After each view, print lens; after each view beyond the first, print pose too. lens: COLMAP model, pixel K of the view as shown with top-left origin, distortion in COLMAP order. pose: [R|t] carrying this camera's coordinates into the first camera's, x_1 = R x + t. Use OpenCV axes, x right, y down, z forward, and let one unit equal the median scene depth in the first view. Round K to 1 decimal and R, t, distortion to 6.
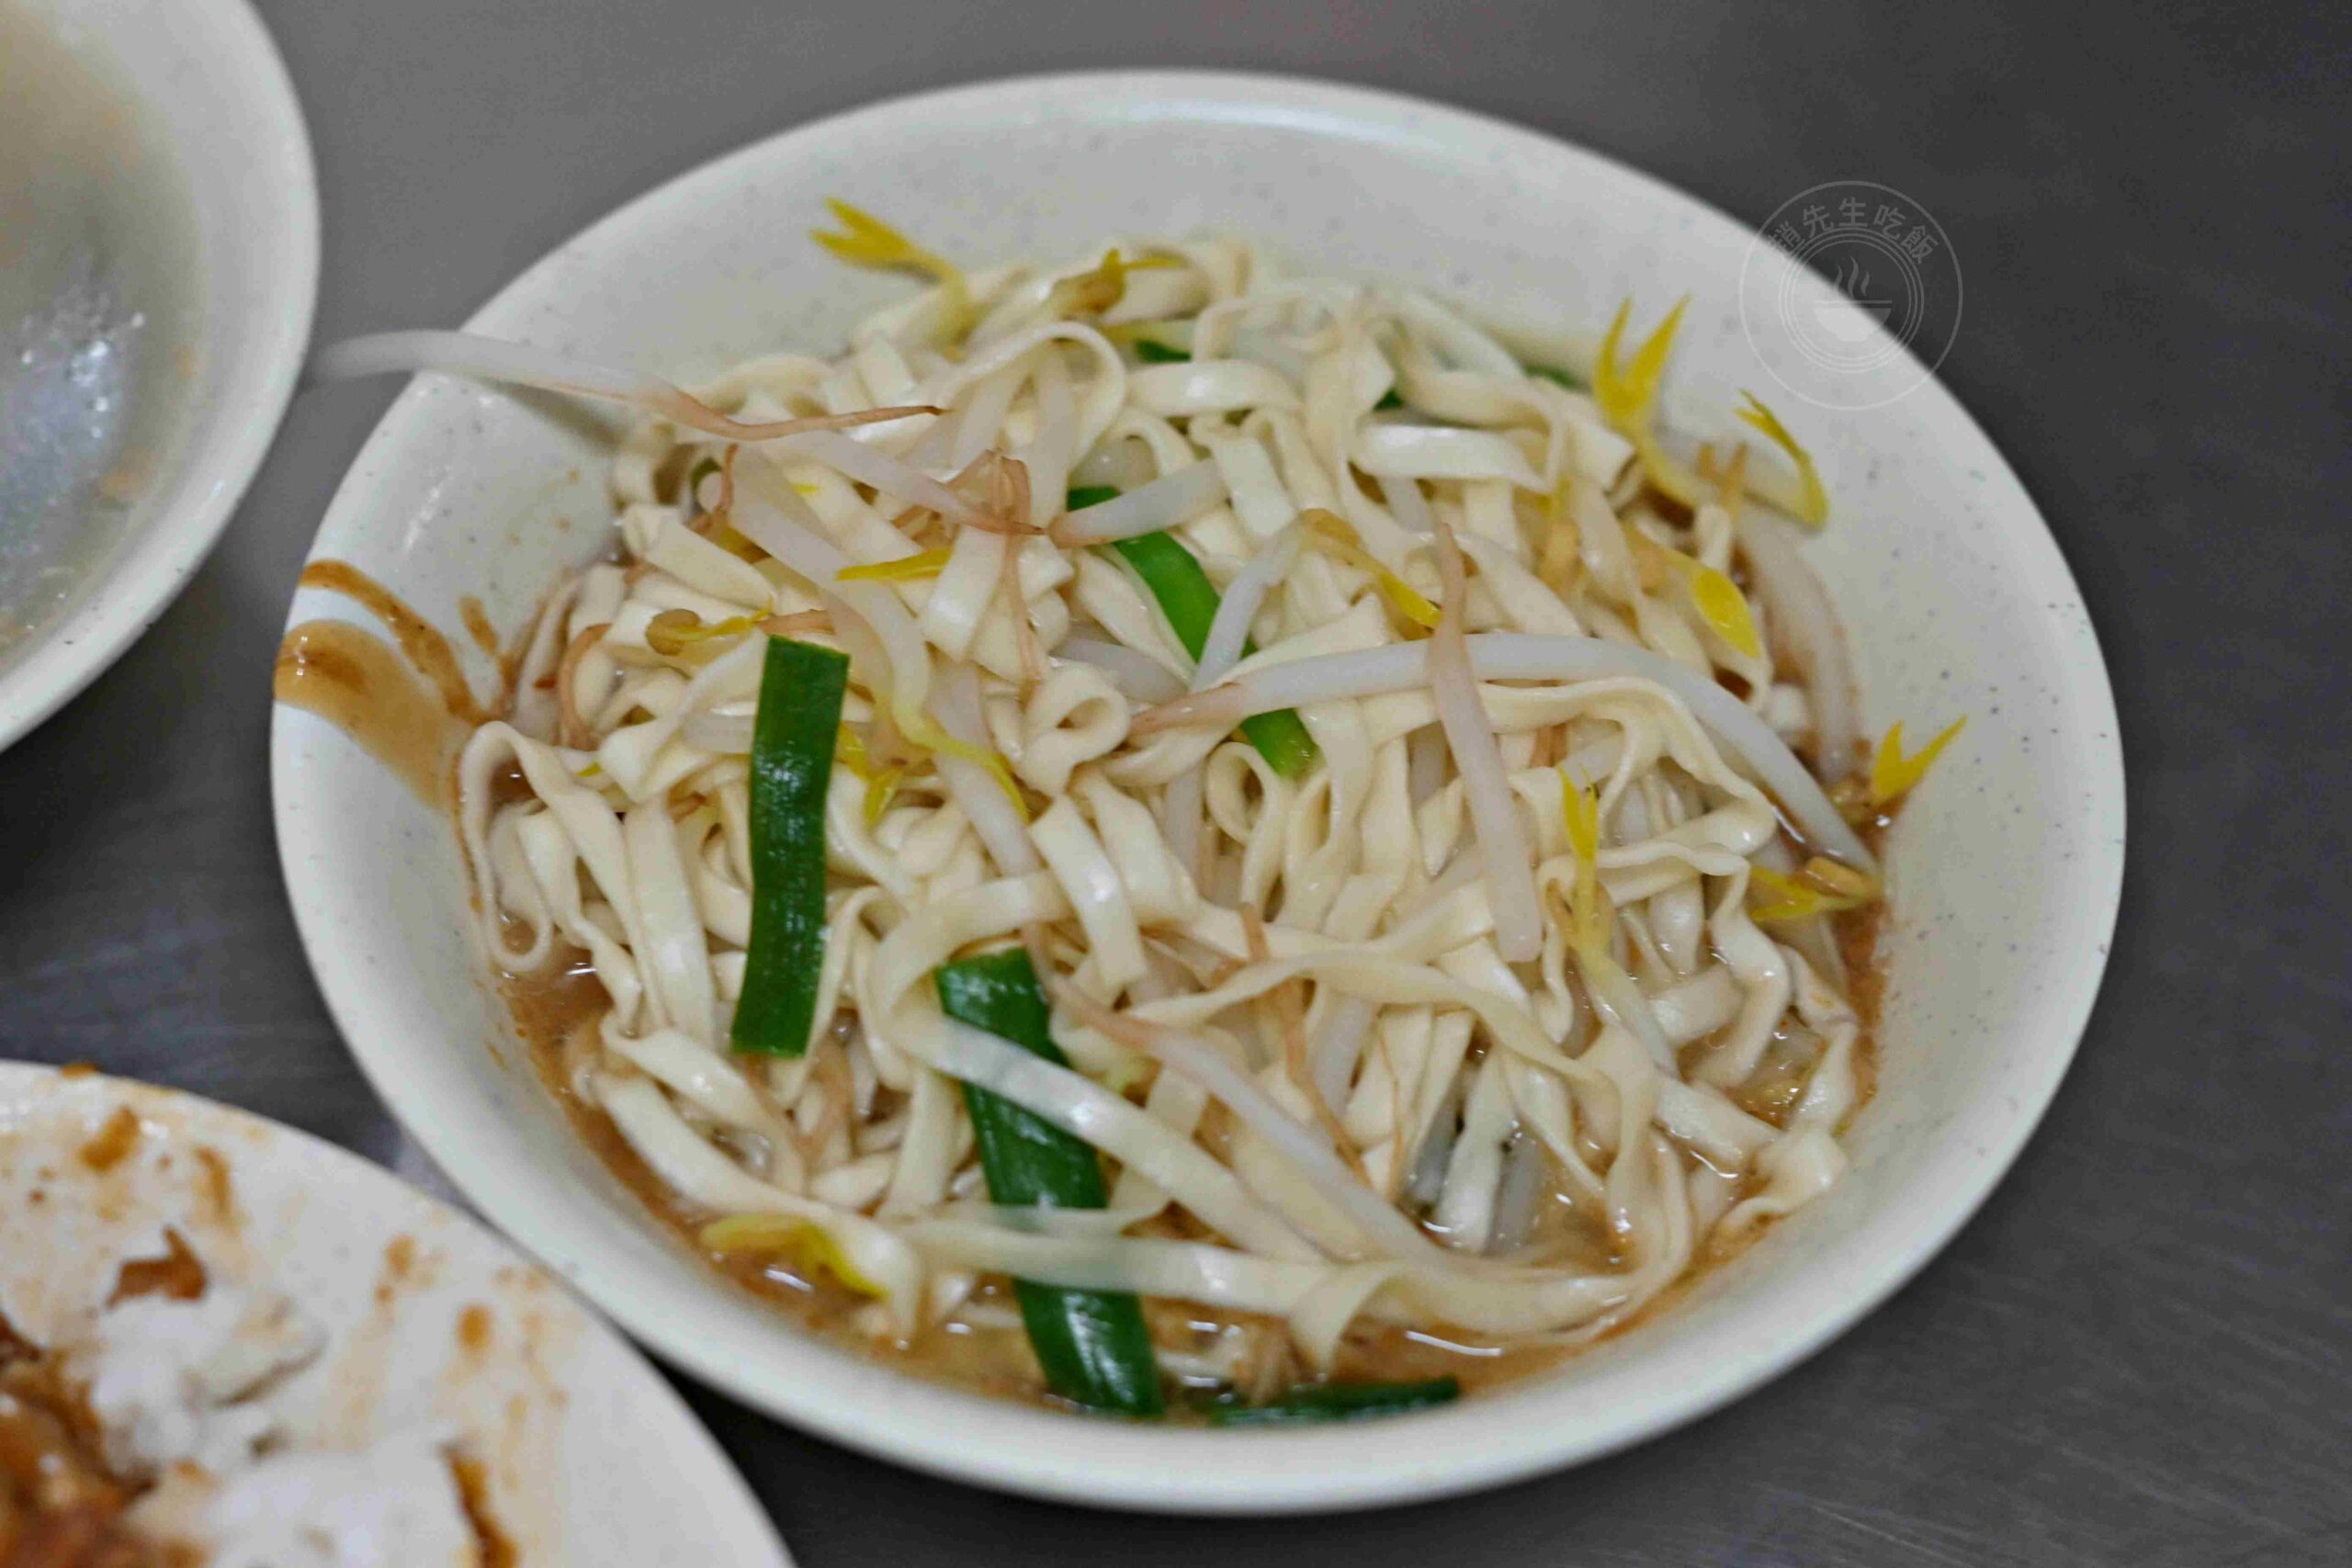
lens RADIAL K [[5092.8, 0, 1170.9], [0, 5092.8, 795.1], [0, 0, 1]] dist [0.012865, 0.000000]
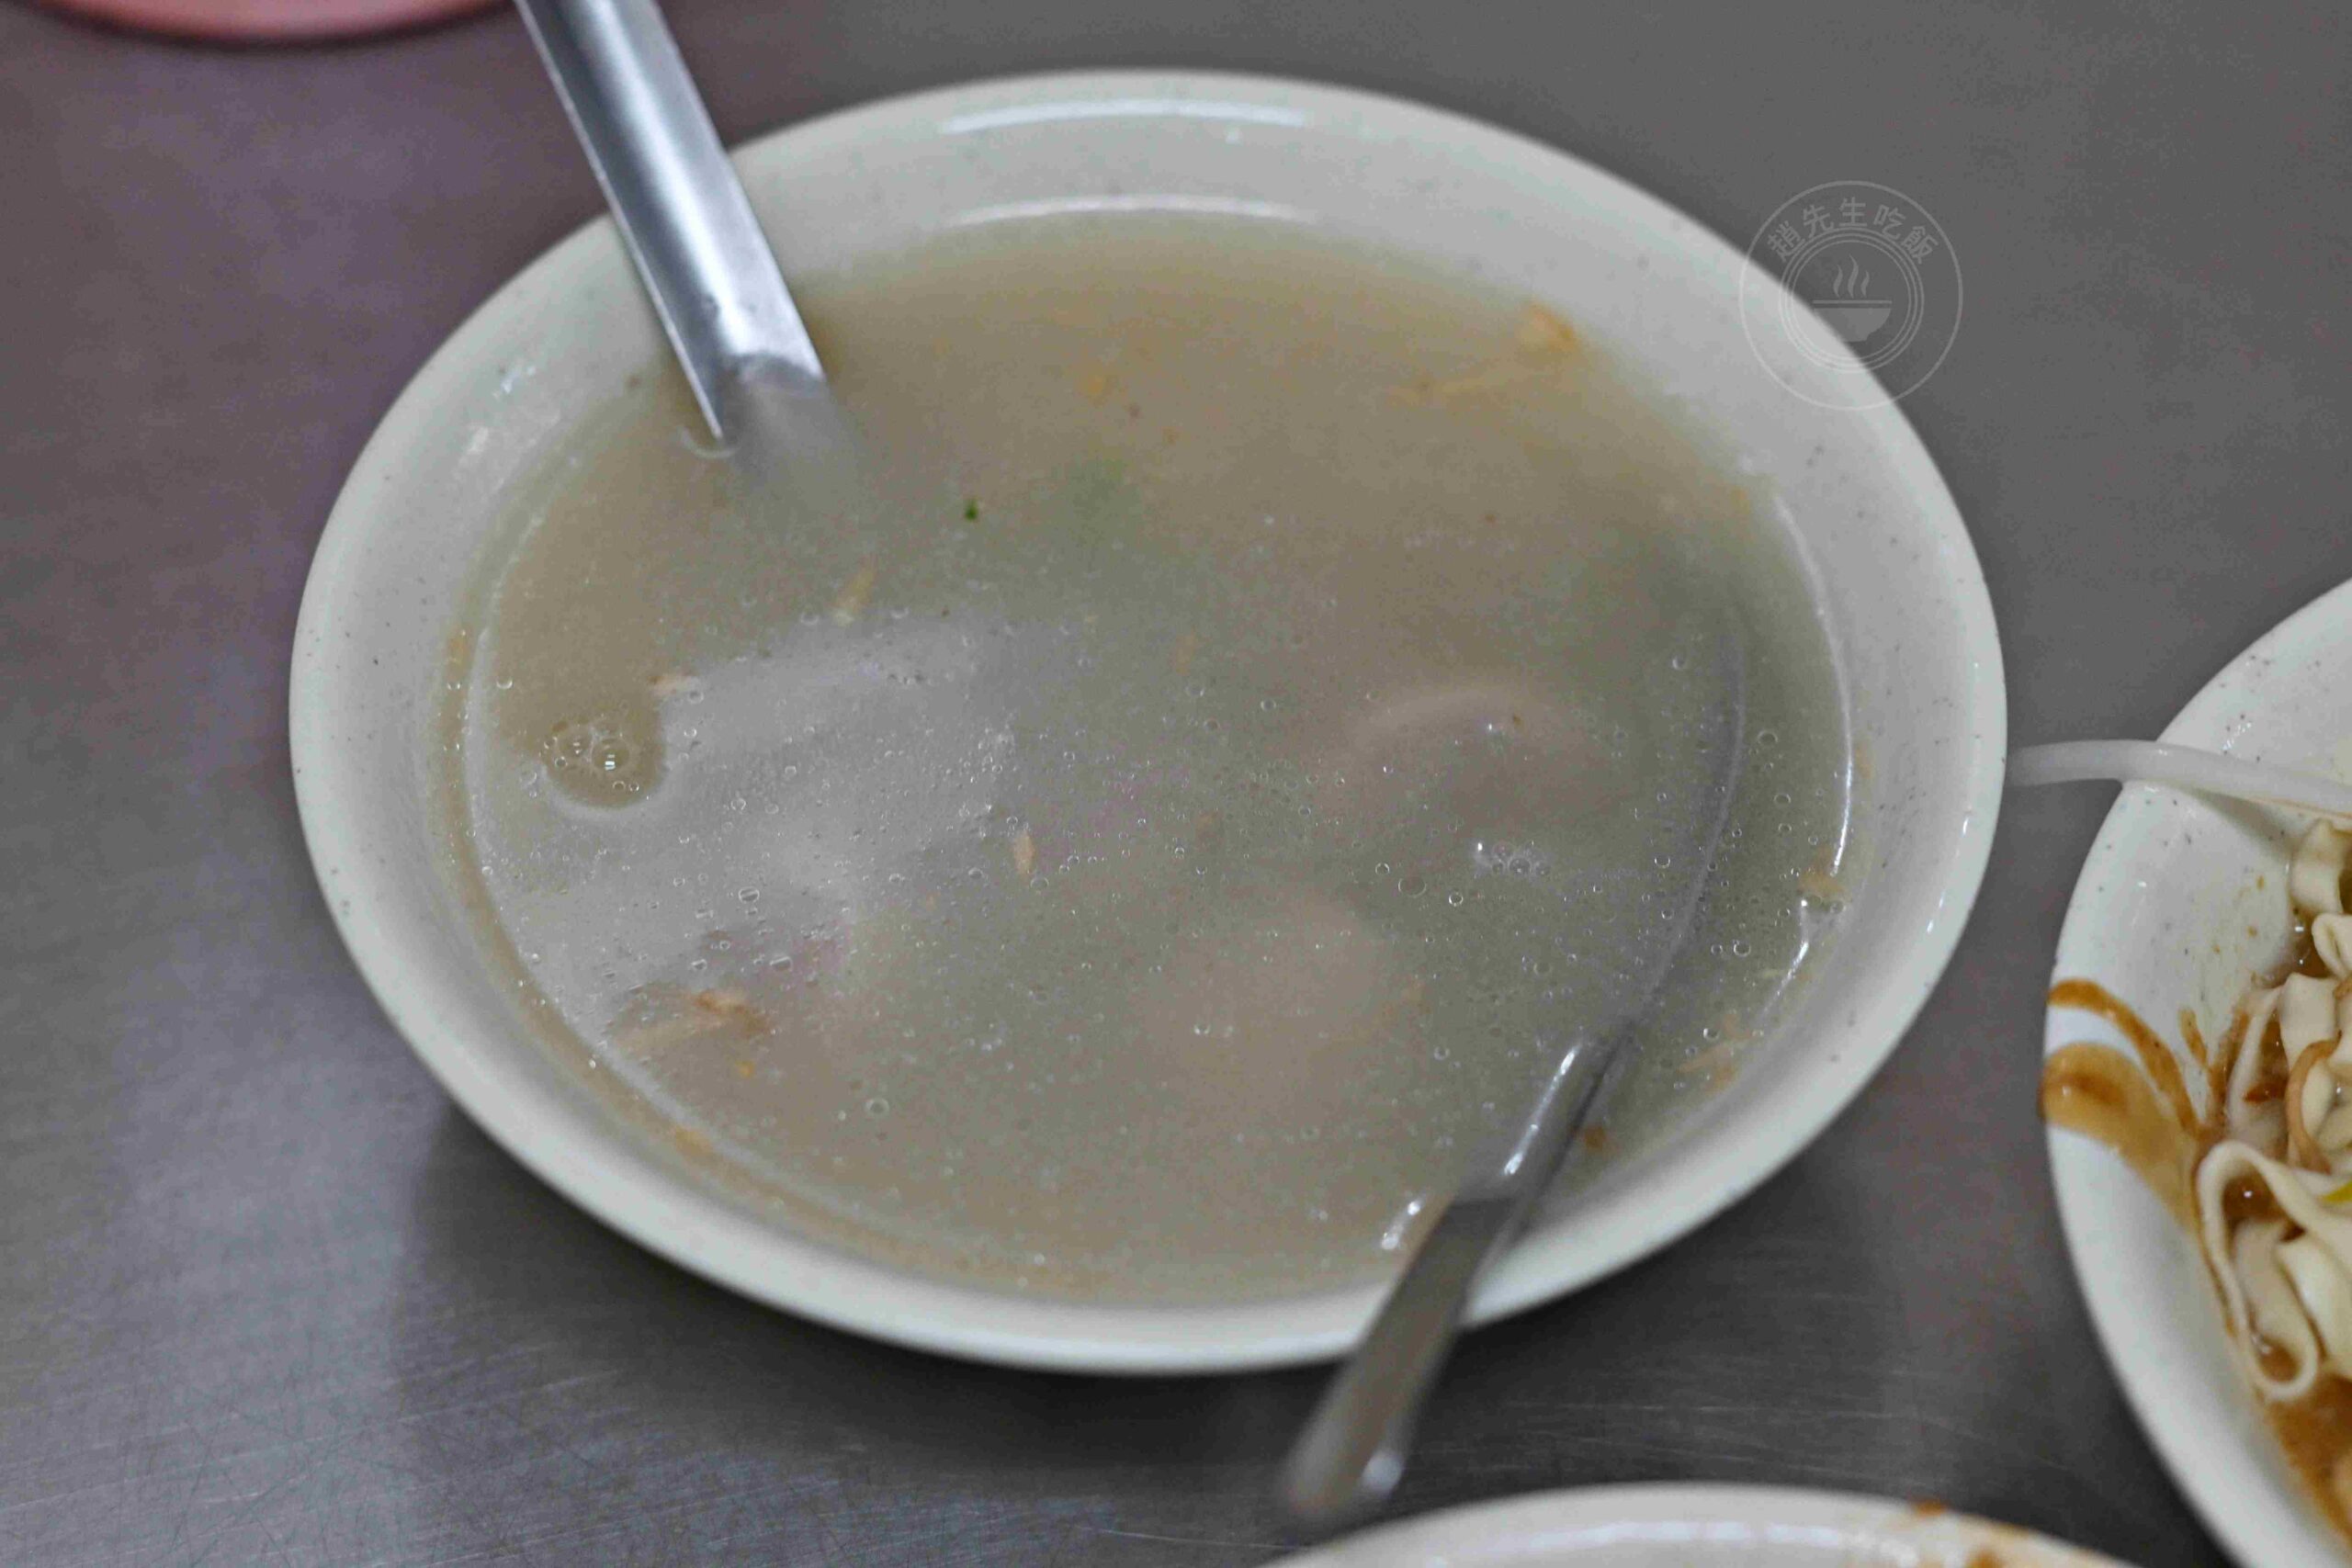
lens RADIAL K [[5092.8, 0, 1180.4], [0, 5092.8, 783.1], [0, 0, 1]] dist [0.012865, 0.000000]
pose [[0.997187, 0.022577, -0.071474, -0.273251], [-0.023347, 0.999678, -0.009954, -0.071225], [0.071226, 0.011594, 0.997393, -0.019897]]
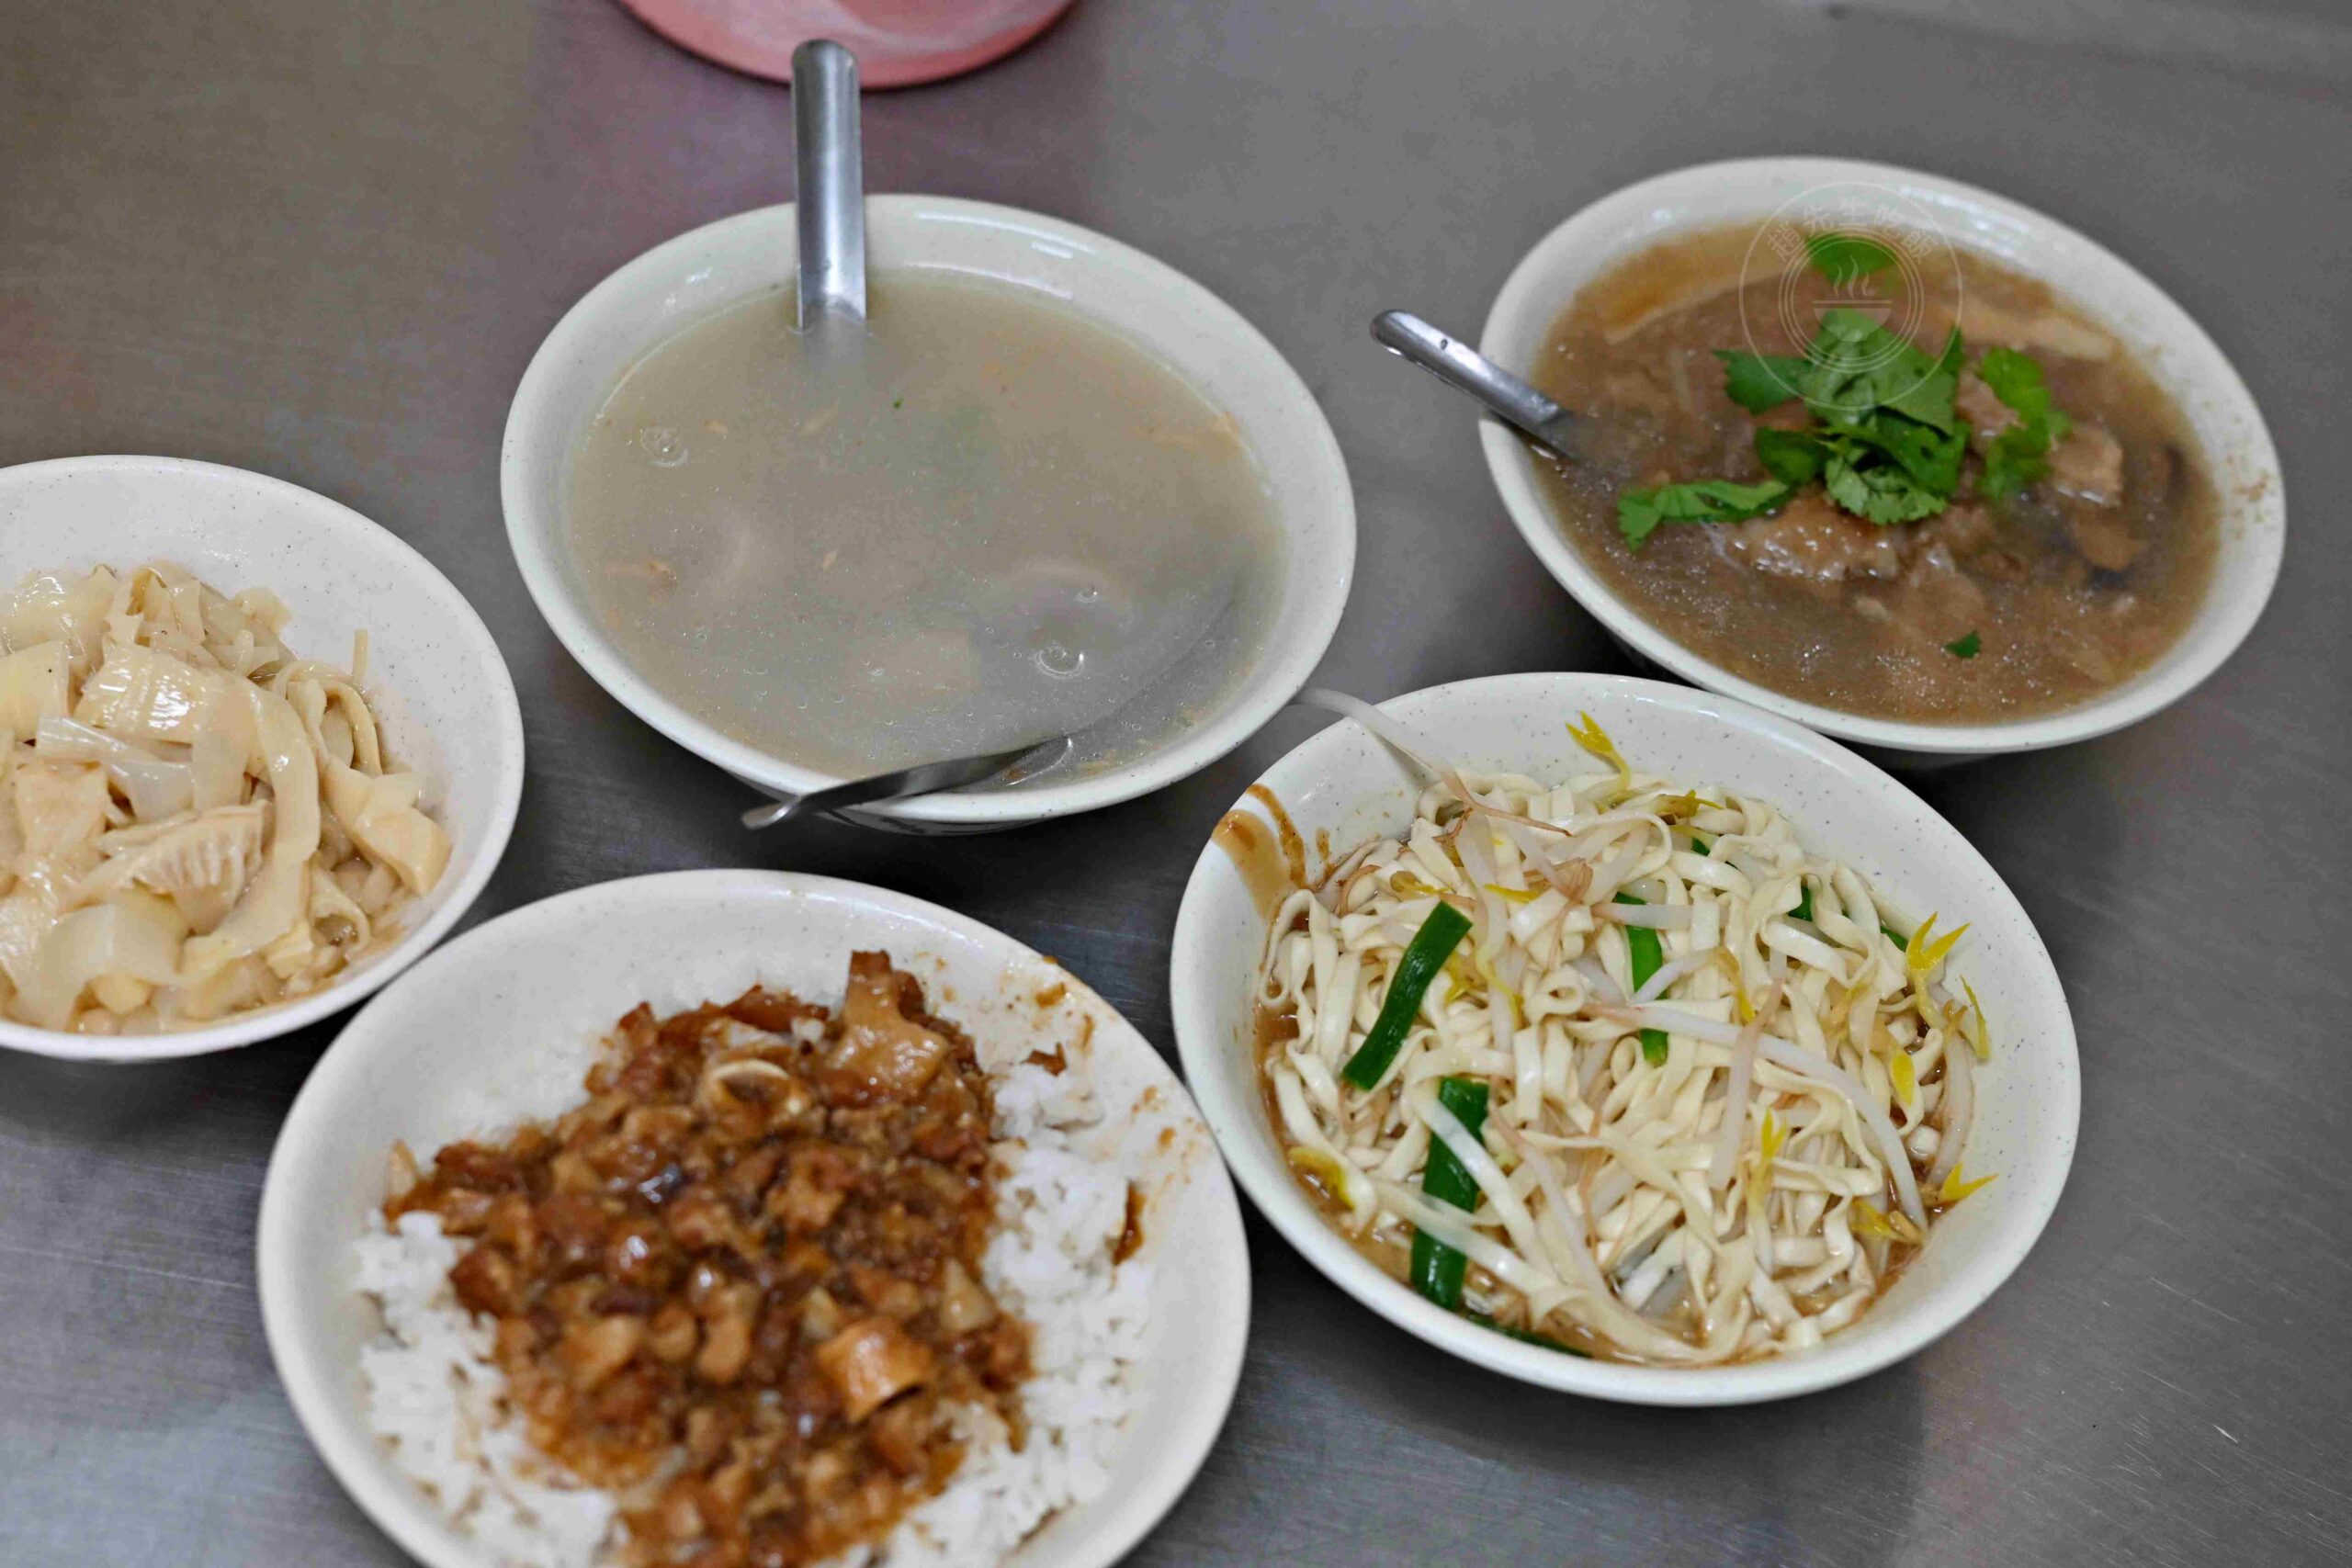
lens RADIAL K [[5092.8, 0, 1175.2], [0, 5092.8, 780.5], [0, 0, 1]] dist [0.012865, 0.000000]
pose [[0.896018, 0.370593, -0.244566, 0.301307], [-0.387938, 0.921342, -0.025170, 0.016847], [0.216001, 0.117429, 0.969306, -0.984053]]
